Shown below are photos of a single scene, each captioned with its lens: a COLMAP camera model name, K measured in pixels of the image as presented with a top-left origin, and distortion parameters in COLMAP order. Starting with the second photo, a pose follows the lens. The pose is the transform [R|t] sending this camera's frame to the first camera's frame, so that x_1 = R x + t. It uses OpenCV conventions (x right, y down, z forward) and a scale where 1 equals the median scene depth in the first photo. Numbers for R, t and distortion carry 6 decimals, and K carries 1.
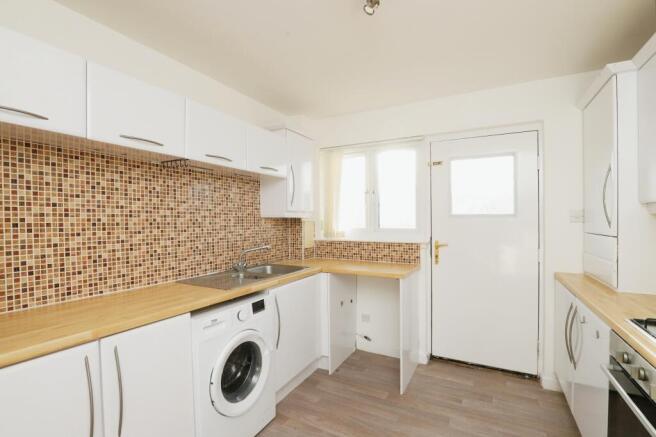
lens RADIAL K [[305.2, 0, 328.7], [0, 305.2, 223.5], [0, 0, 1]] dist [-0.033882, 0.005817]
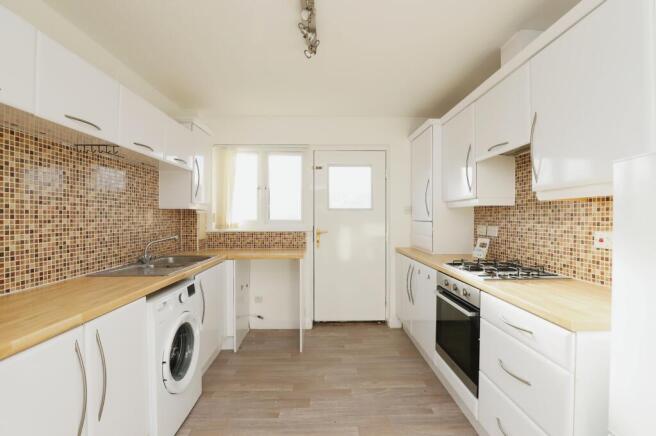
lens RADIAL K [[305.2, 0, 328.7], [0, 305.2, 223.0], [0, 0, 1]] dist [-0.033882, 0.005817]
pose [[0.864393, -0.008980, 0.502737, -0.297572], [0.005575, 0.999950, 0.008277, 0.025964], [-0.502786, -0.004352, 0.864400, -0.142889]]
